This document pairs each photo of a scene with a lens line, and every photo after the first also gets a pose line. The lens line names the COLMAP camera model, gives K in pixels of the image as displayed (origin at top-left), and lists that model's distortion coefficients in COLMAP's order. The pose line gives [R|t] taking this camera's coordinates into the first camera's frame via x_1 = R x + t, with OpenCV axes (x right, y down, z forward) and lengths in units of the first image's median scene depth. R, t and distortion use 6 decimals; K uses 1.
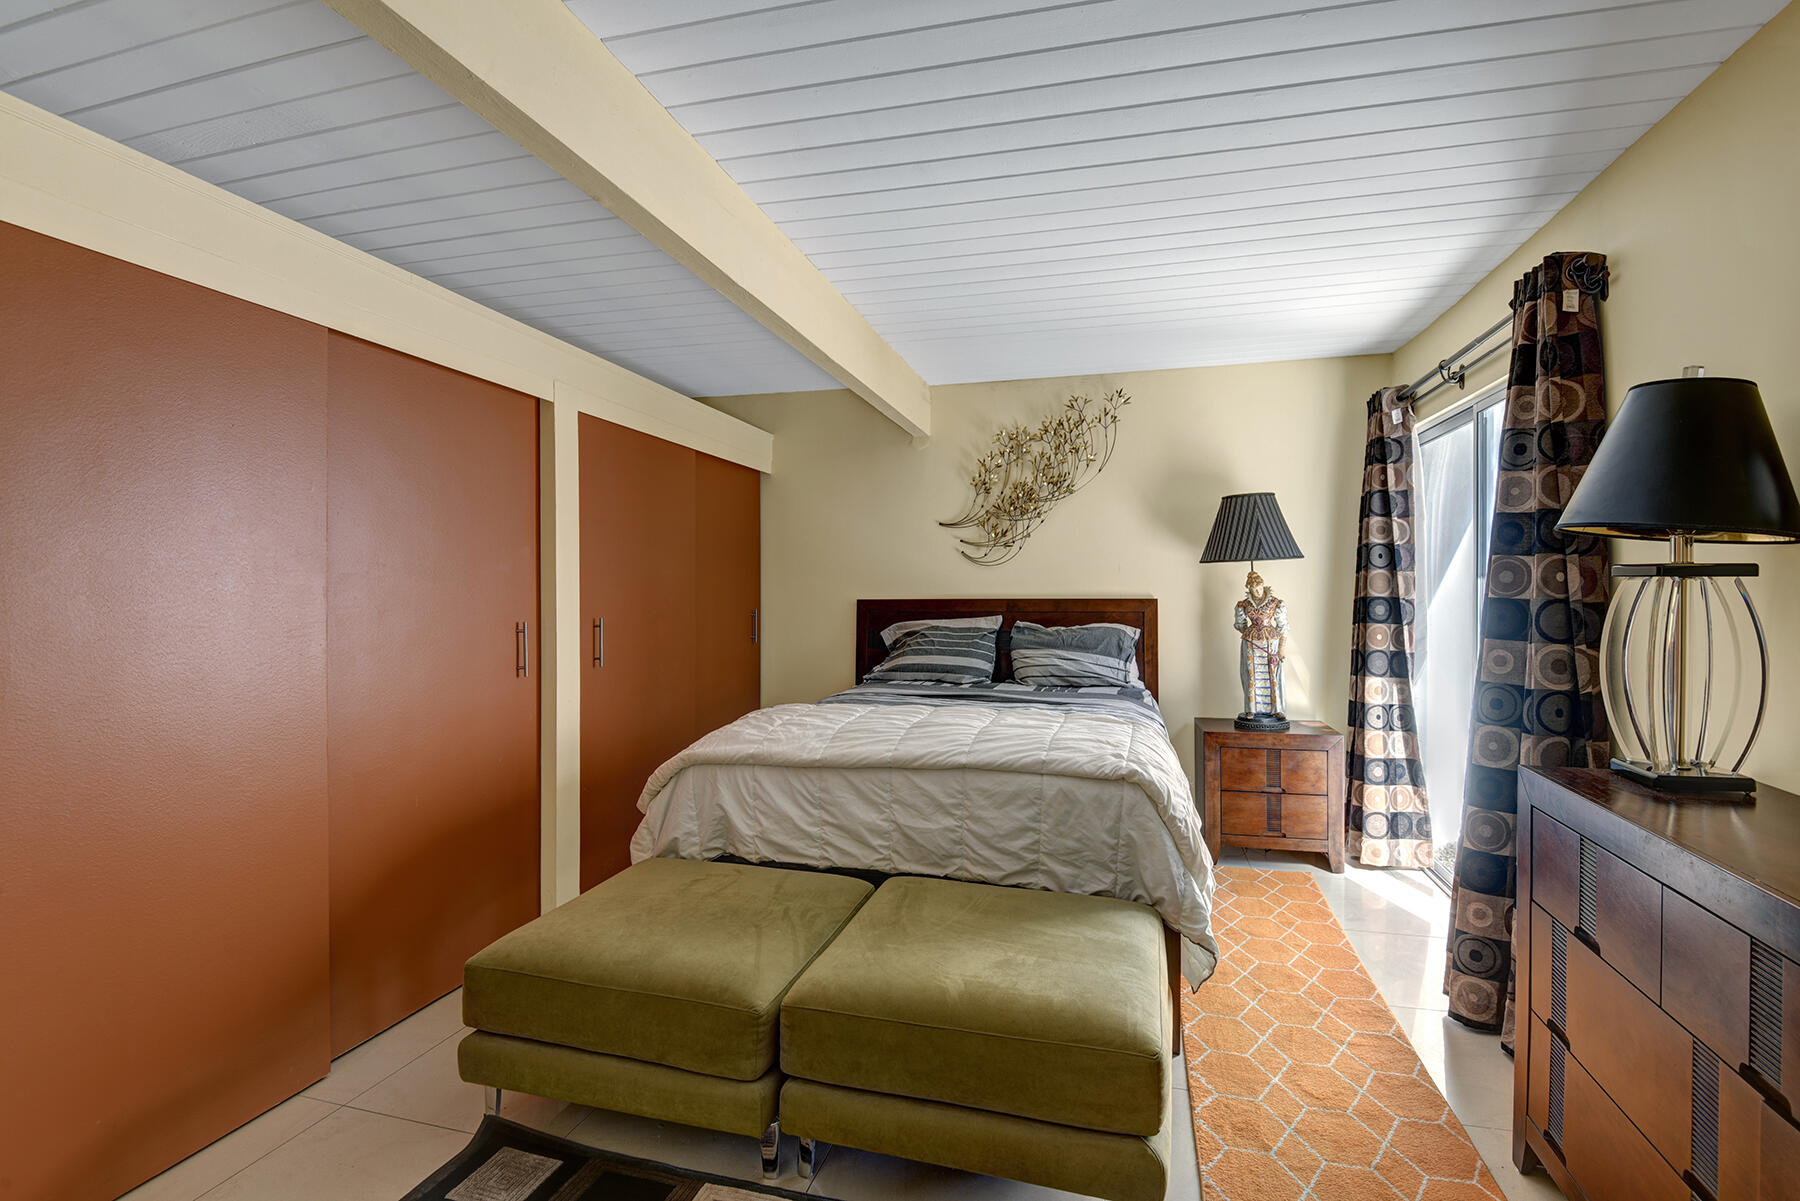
lens RADIAL K [[830.4, 0, 908.0], [0, 830.4, 594.9], [0, 0, 1]] dist [0.010082, -0.026021]
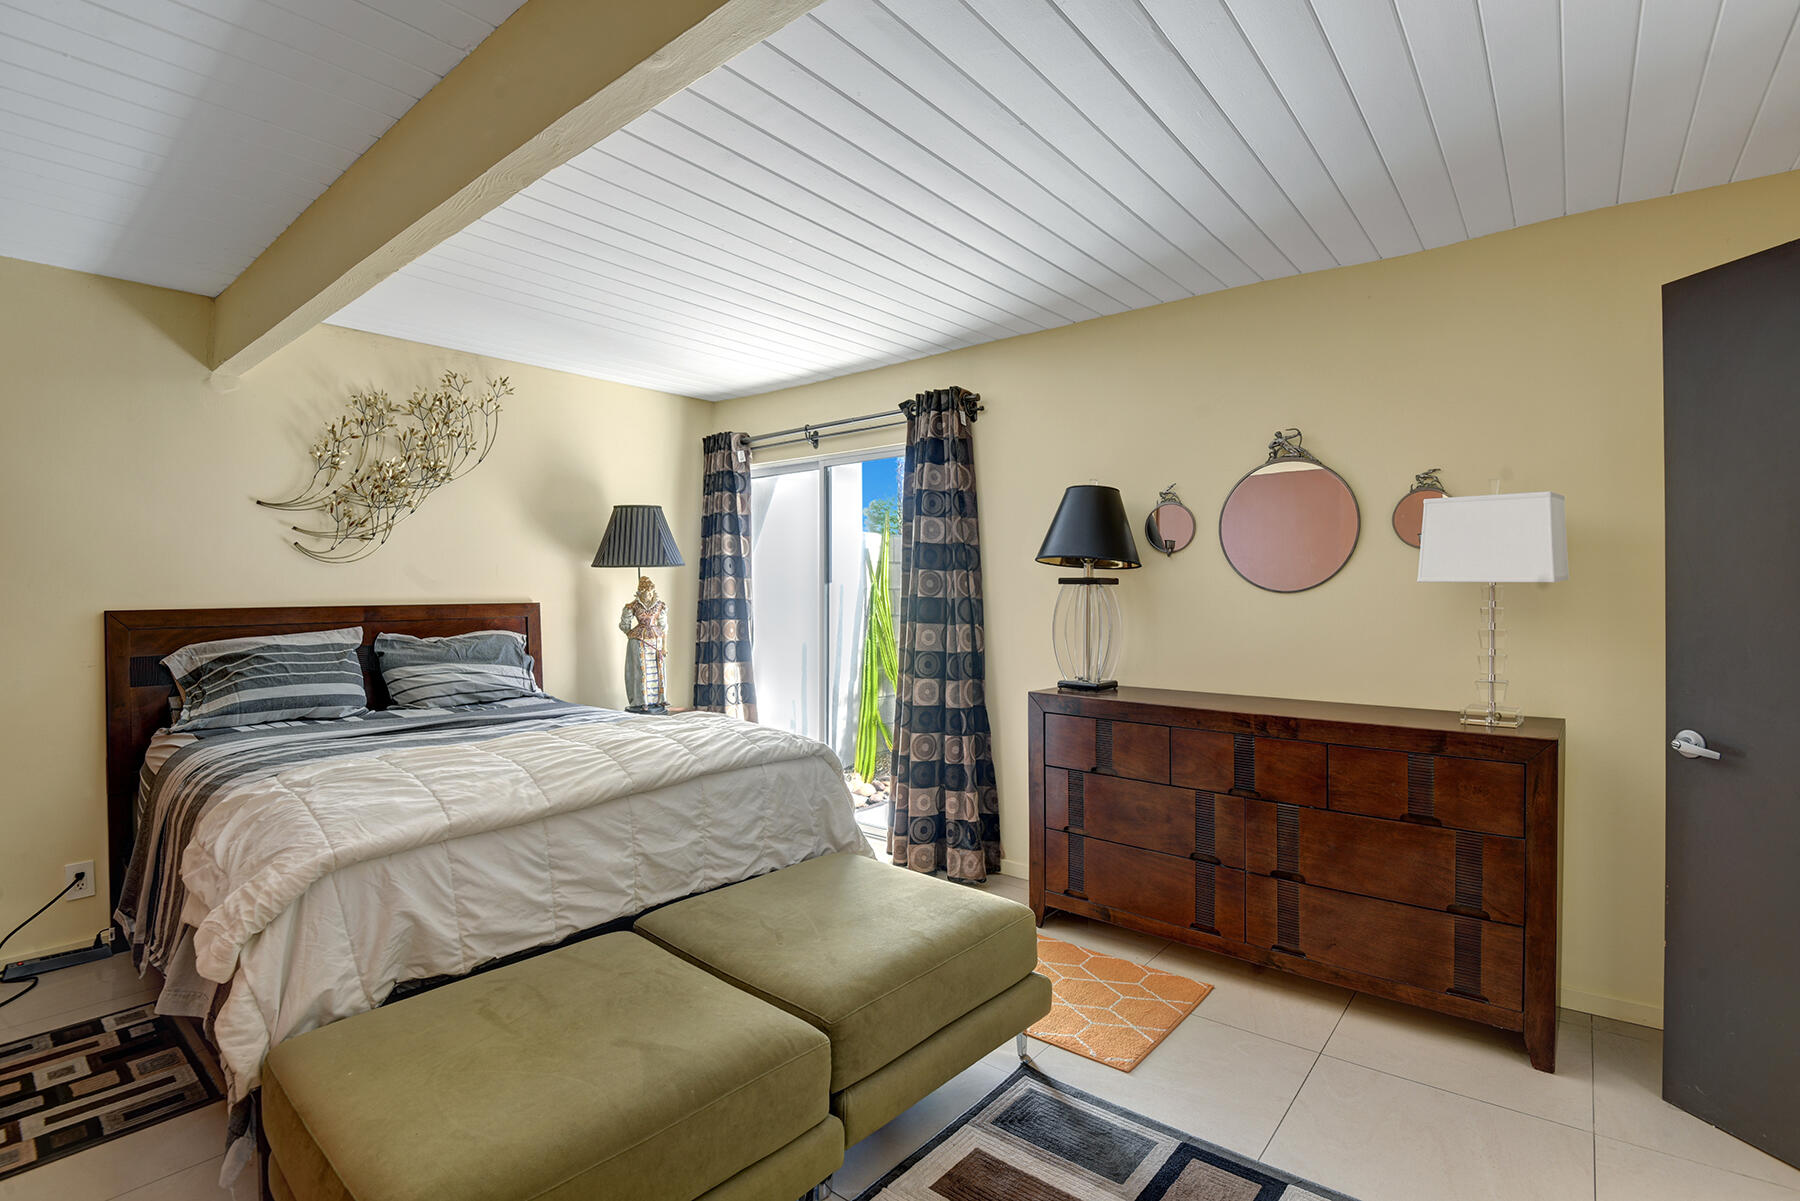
lens RADIAL K [[831.0, 0, 900.0], [0, 831.0, 600.5], [0, 0, 1]] dist [-0.012437, -0.021272]
pose [[0.415200, -0.009925, 0.909676, -0.443532], [0.010236, 0.999928, 0.006238, 0.000247], [-0.909673, 0.006721, 0.415271, 0.240460]]
